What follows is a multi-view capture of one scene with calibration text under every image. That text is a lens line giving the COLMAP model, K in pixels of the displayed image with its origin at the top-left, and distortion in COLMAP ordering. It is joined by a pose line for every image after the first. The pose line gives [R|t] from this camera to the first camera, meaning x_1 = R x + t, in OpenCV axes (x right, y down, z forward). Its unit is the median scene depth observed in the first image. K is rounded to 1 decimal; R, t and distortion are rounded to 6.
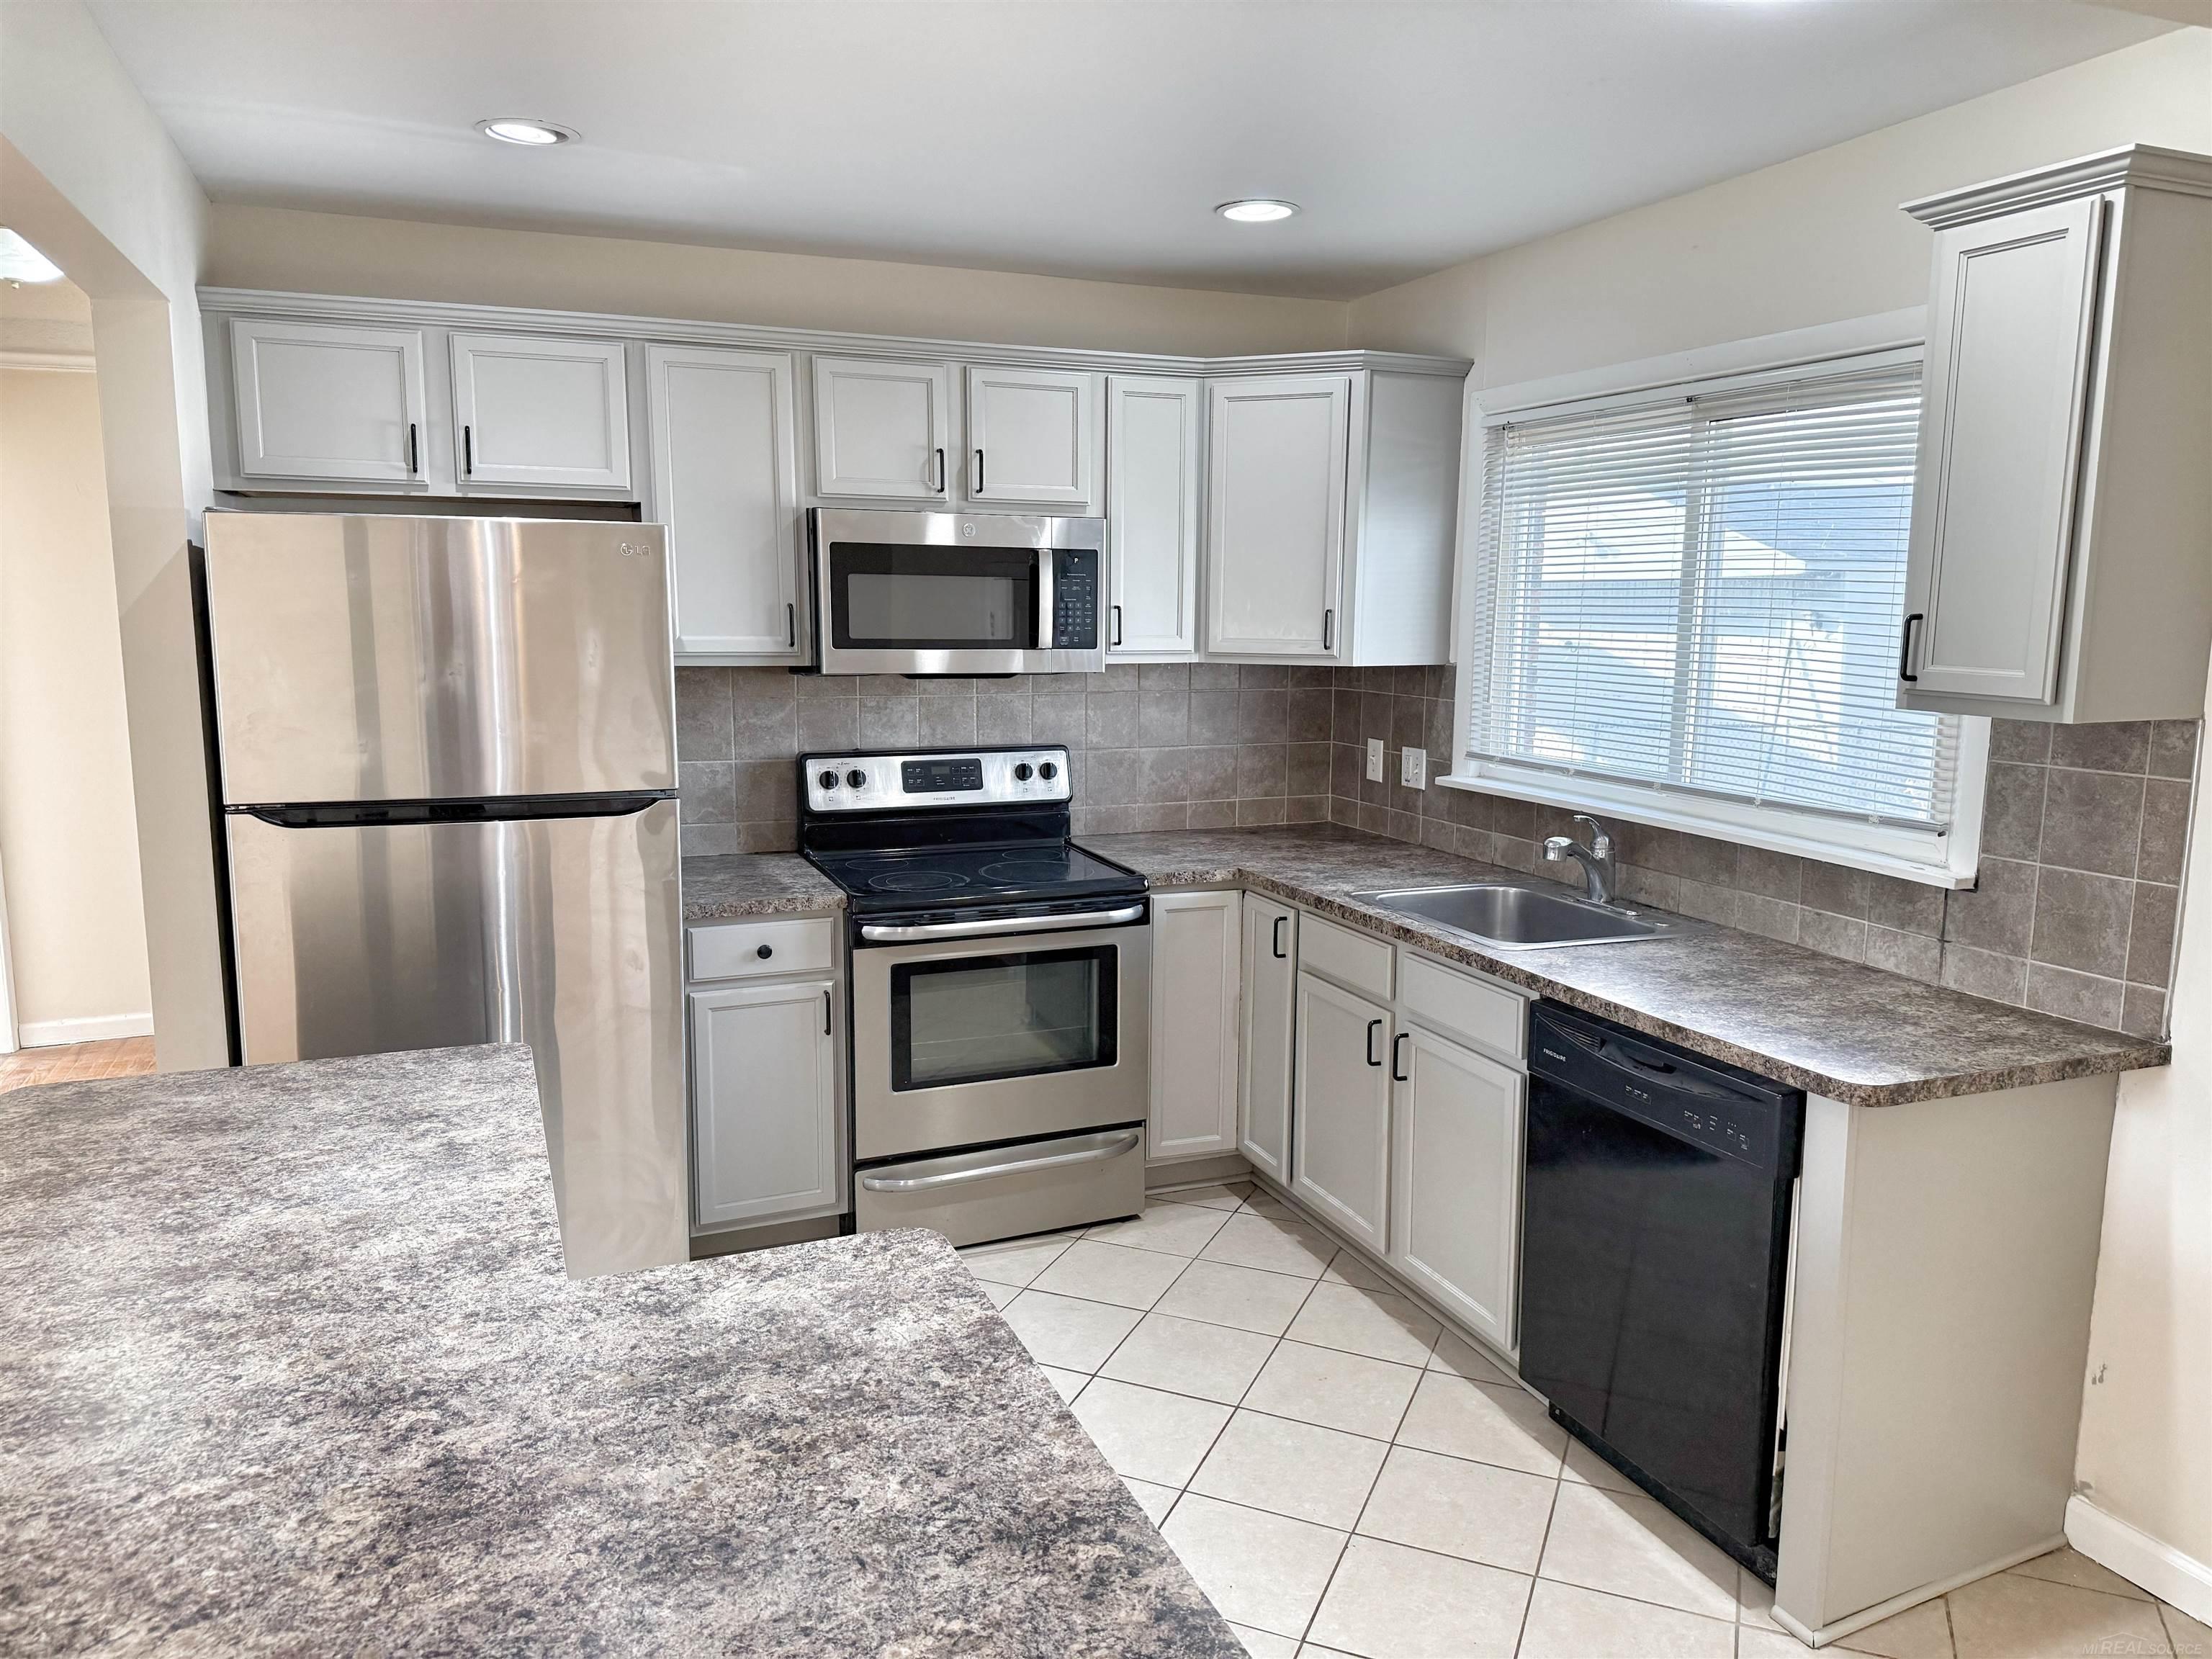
lens RADIAL K [[1557.2, 0, 1108.8], [0, 1557.2, 826.6], [0, 0, 1]] dist [0.004674, -0.001937]
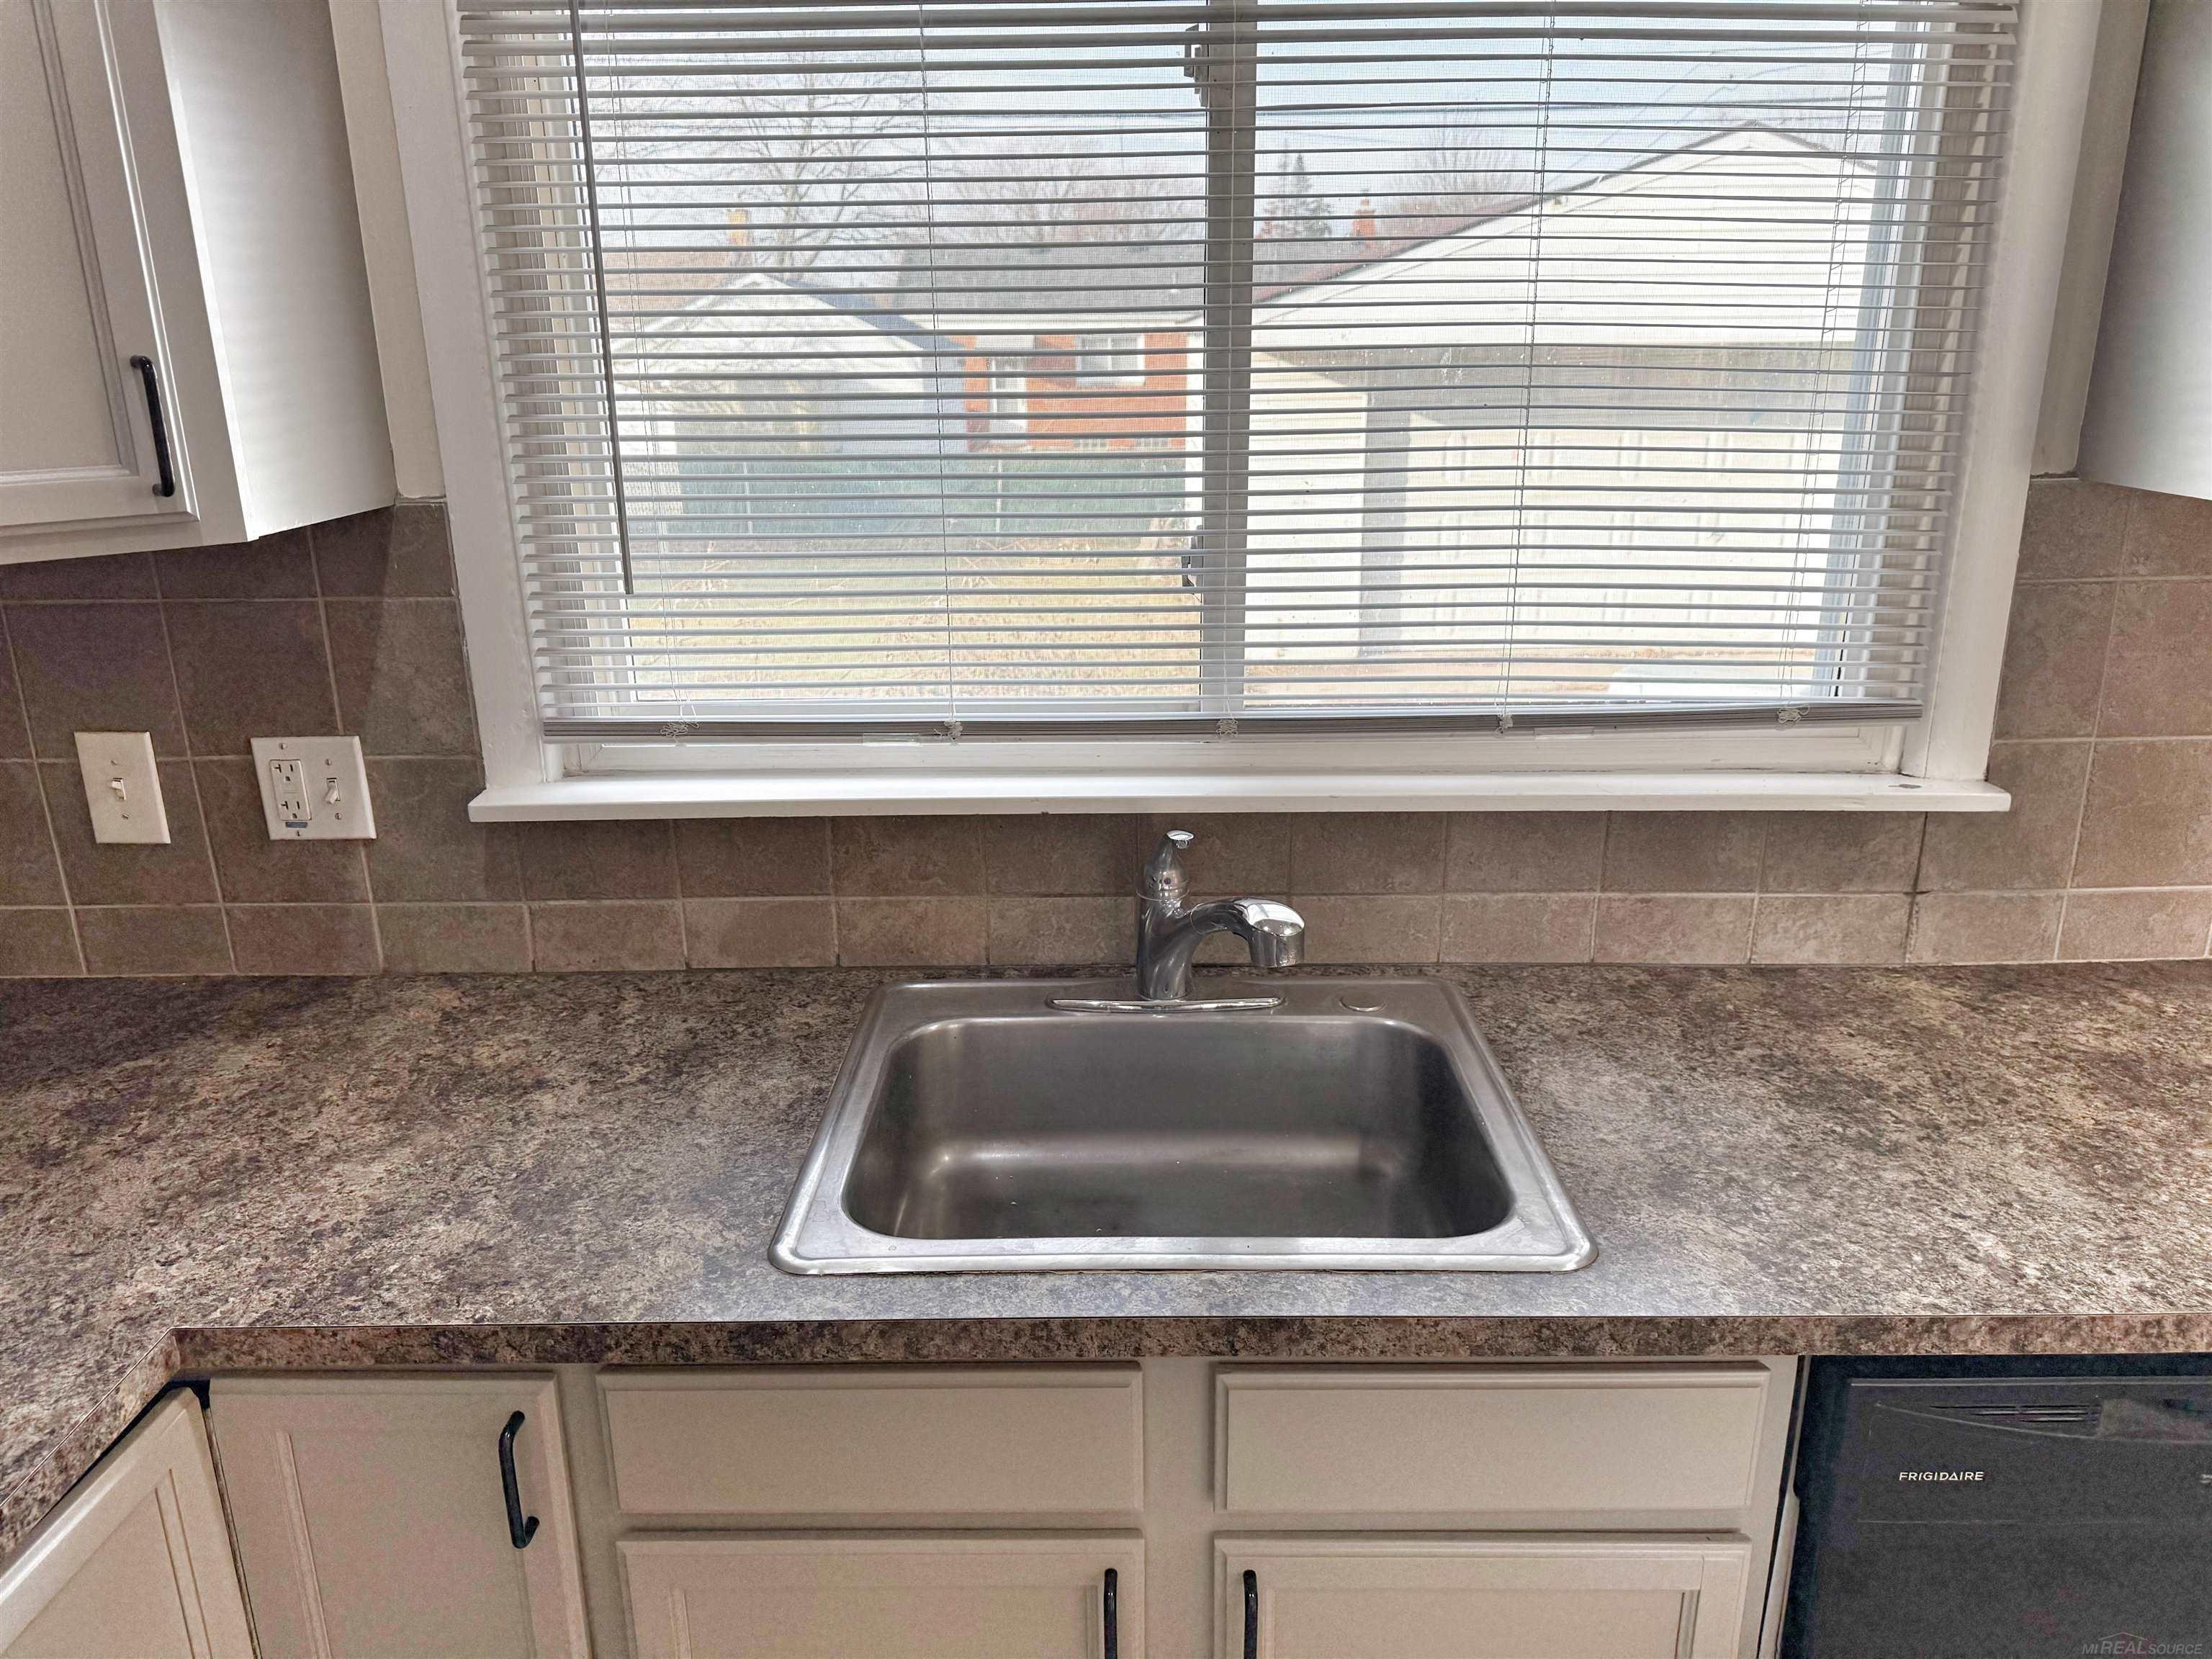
lens RADIAL K [[1557.2, 0, 1109.1], [0, 1557.2, 831.7], [0, 0, 1]] dist [0.004674, -0.001937]
pose [[0.392126, -0.285105, 0.874616, -0.078447], [0.151807, 0.957781, 0.244153, -0.112777], [-0.907299, 0.037034, 0.418851, 0.823919]]
